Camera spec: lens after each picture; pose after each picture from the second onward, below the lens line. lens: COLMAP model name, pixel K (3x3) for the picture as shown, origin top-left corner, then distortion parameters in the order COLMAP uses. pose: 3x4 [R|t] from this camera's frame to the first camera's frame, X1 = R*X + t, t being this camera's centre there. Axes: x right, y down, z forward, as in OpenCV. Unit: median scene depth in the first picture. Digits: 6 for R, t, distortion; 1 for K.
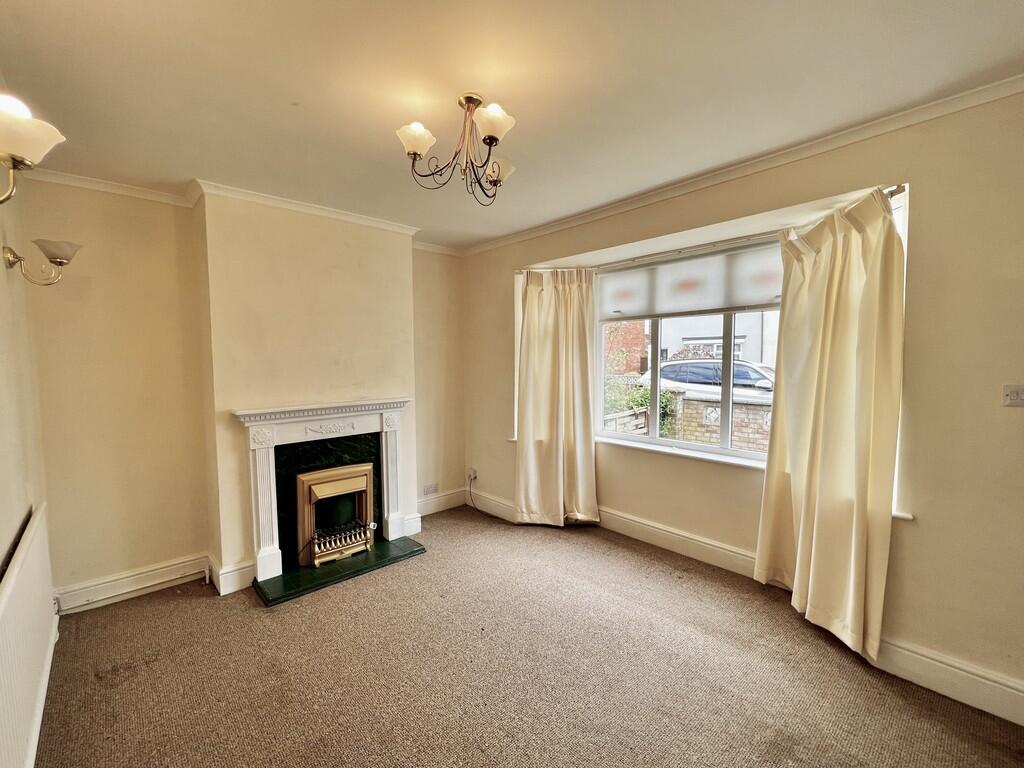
lens RADIAL K [[443.7, 0, 509.4], [0, 443.7, 385.0], [0, 0, 1]] dist [-0.001351, 0.000094]
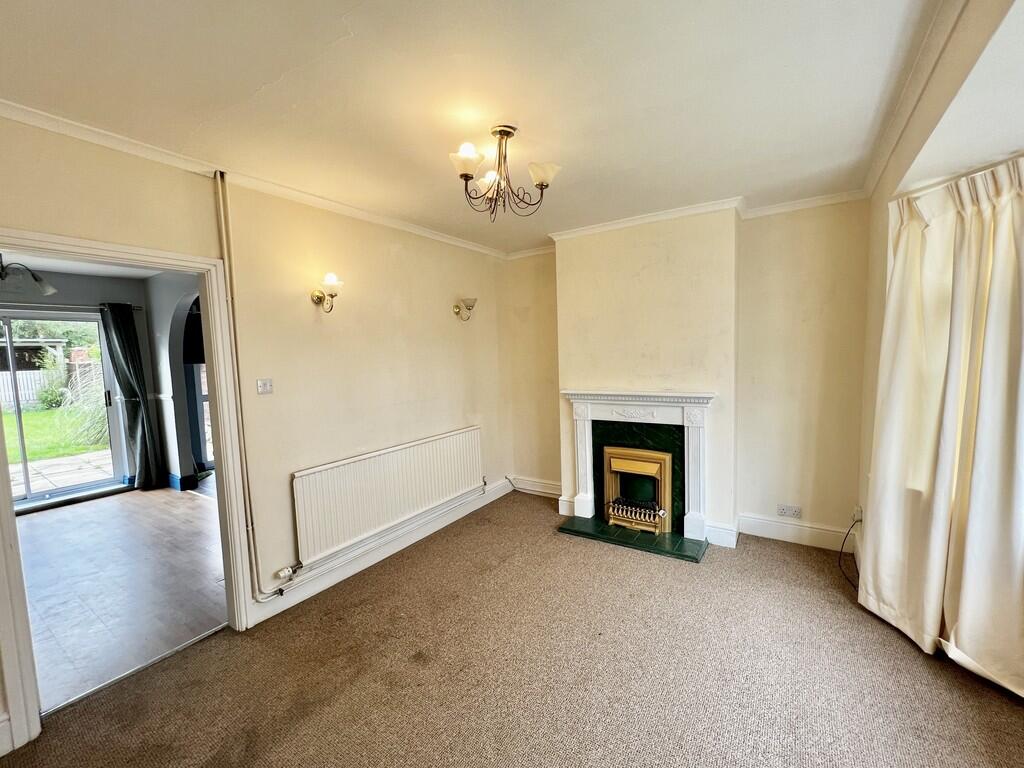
lens RADIAL K [[426.1, 0, 512.0], [0, 426.1, 384.0], [0, 0, 1]] dist [-0.002837, -0.000148]
pose [[0.243539, 0.074840, -0.966999, 0.557973], [-0.029492, 0.997129, 0.069744, -0.043892], [0.969443, 0.011534, 0.245047, 0.422196]]
